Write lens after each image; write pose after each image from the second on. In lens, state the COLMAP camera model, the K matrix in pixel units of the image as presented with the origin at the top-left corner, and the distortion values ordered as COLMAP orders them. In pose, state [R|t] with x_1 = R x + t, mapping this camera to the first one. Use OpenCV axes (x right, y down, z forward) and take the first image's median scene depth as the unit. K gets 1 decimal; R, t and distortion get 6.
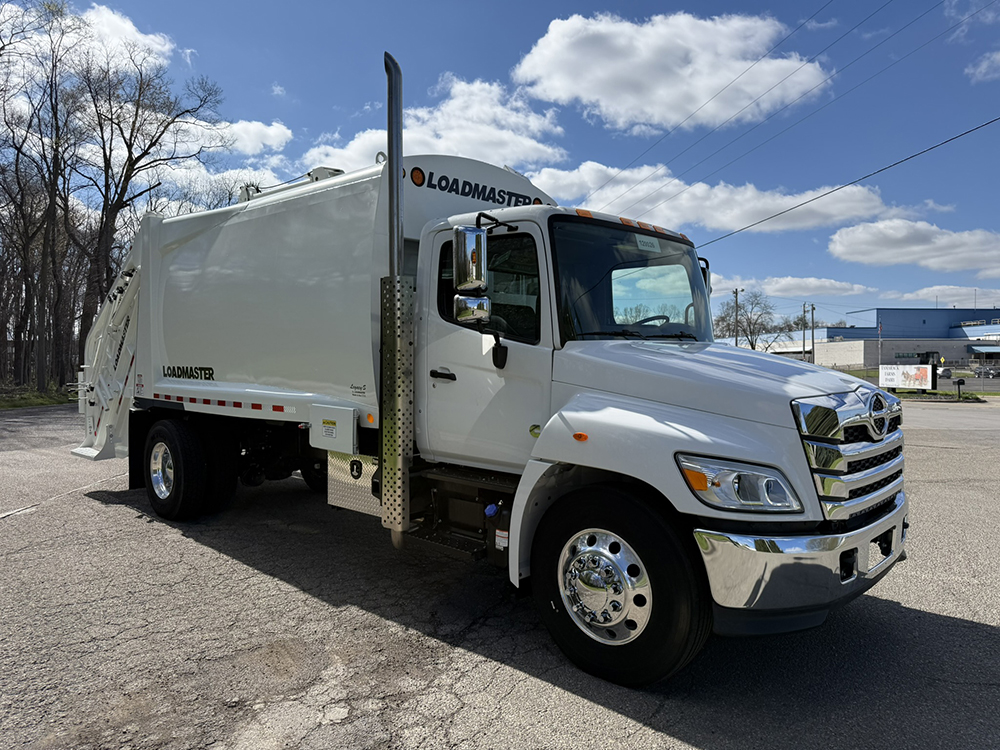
lens RADIAL K [[700.8, 0, 500.0], [0, 700.8, 380.0], [0, 0, 1]] dist [0.145612, -0.233561]
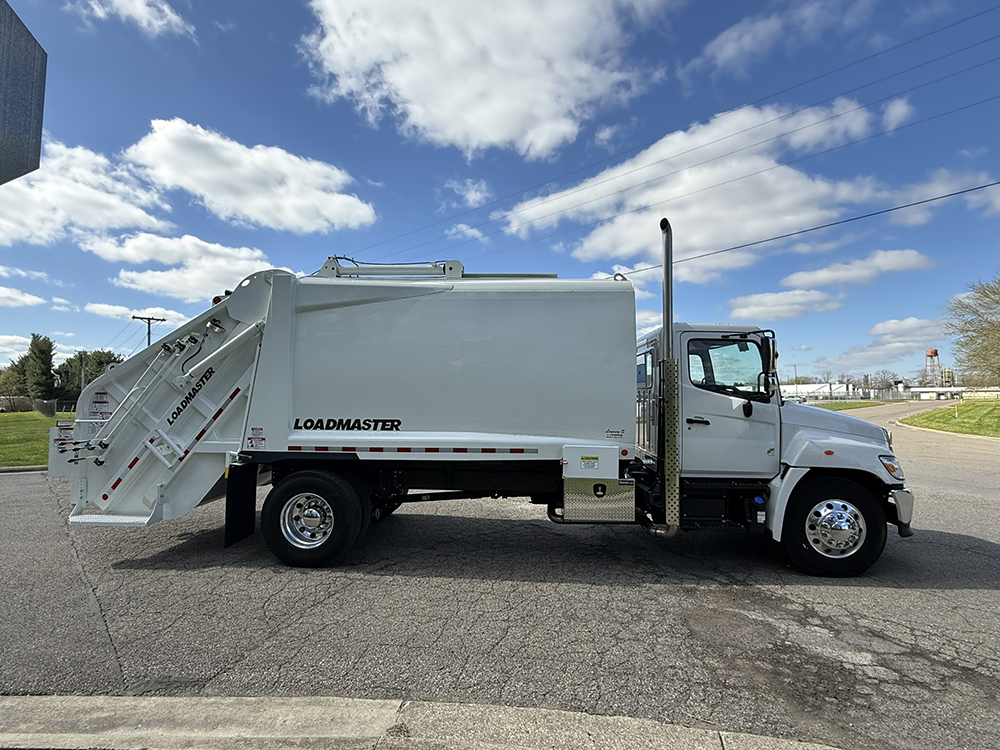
lens RADIAL K [[495.6, 0, 500.0], [0, 495.6, 375.0], [0, 0, 1]] dist [0.000353, 0.000130]
pose [[0.771396, 0.023394, 0.635925, -0.955131], [0.021041, 0.997840, -0.062231, -0.043758], [-0.636007, 0.061386, 0.769238, 0.338993]]
